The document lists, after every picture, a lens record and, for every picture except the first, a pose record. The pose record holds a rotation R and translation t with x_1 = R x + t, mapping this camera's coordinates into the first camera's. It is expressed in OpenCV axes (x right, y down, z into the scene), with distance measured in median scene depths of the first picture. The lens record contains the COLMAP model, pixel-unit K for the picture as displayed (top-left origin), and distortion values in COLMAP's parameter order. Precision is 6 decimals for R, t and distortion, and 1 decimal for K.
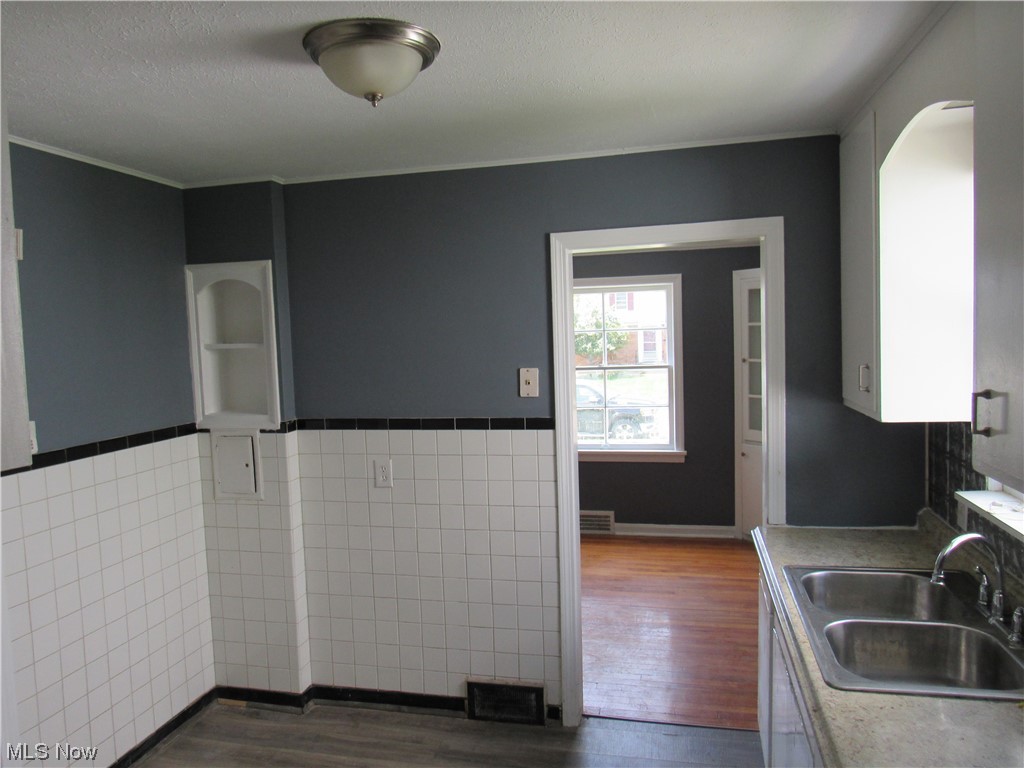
lens RADIAL K [[731.5, 0, 512.0], [0, 731.5, 384.0], [0, 0, 1]] dist [-0.065756, 0.026255]
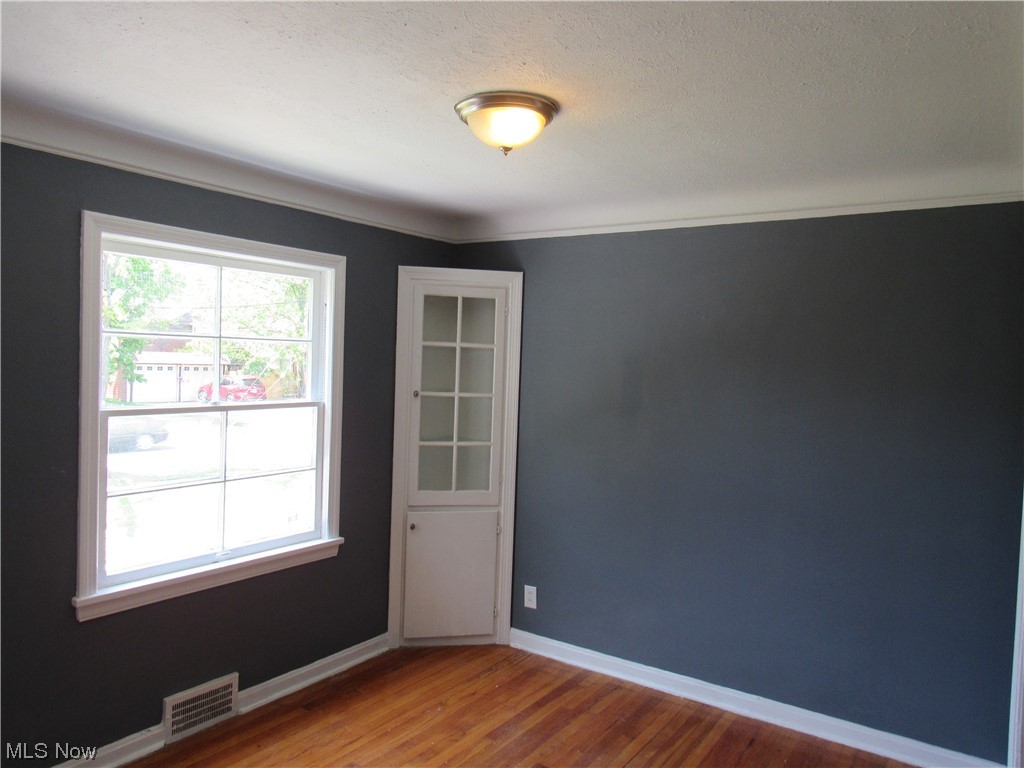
lens RADIAL K [[734.1, 0, 512.0], [0, 734.1, 384.0], [0, 0, 1]] dist [-0.044170, 0.027328]
pose [[0.355491, 0.010203, 0.934624, -0.317291], [0.020694, 0.999609, -0.018784, -0.026828], [-0.934451, 0.026019, 0.355141, 0.659767]]
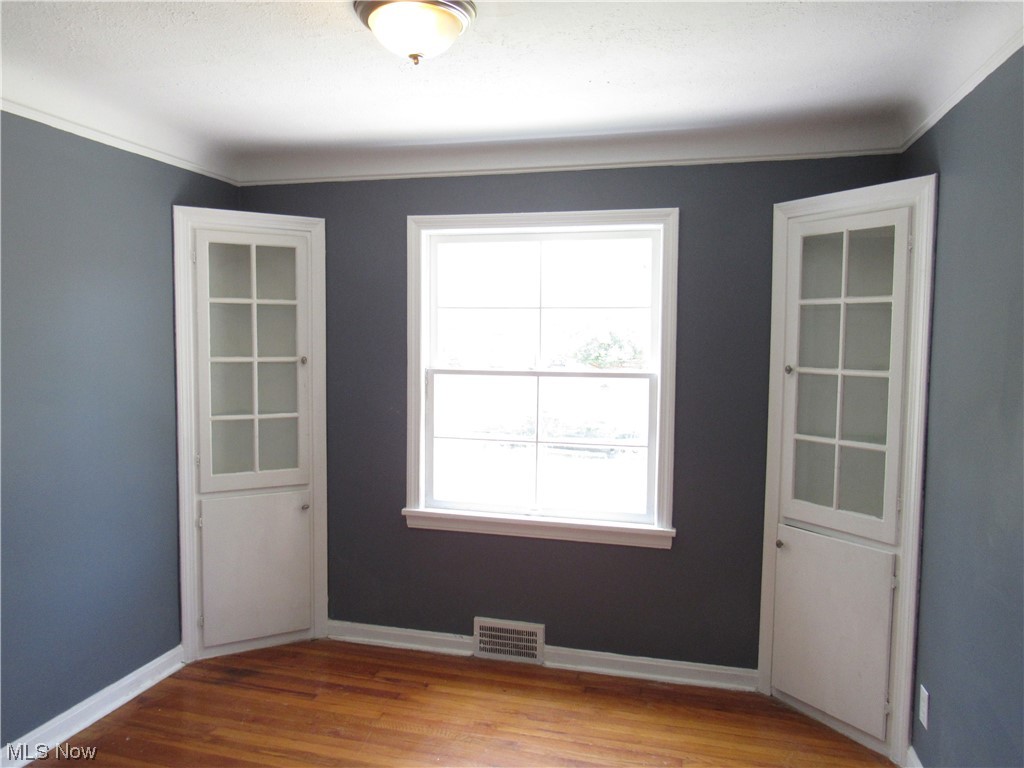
lens RADIAL K [[734.1, 0, 512.0], [0, 734.1, 384.0], [0, 0, 1]] dist [-0.044170, 0.027328]
pose [[0.998813, 0.043562, -0.021777, 0.128189], [-0.043756, 0.999006, -0.008511, -0.008480], [0.021385, 0.009453, 0.999727, 0.459215]]
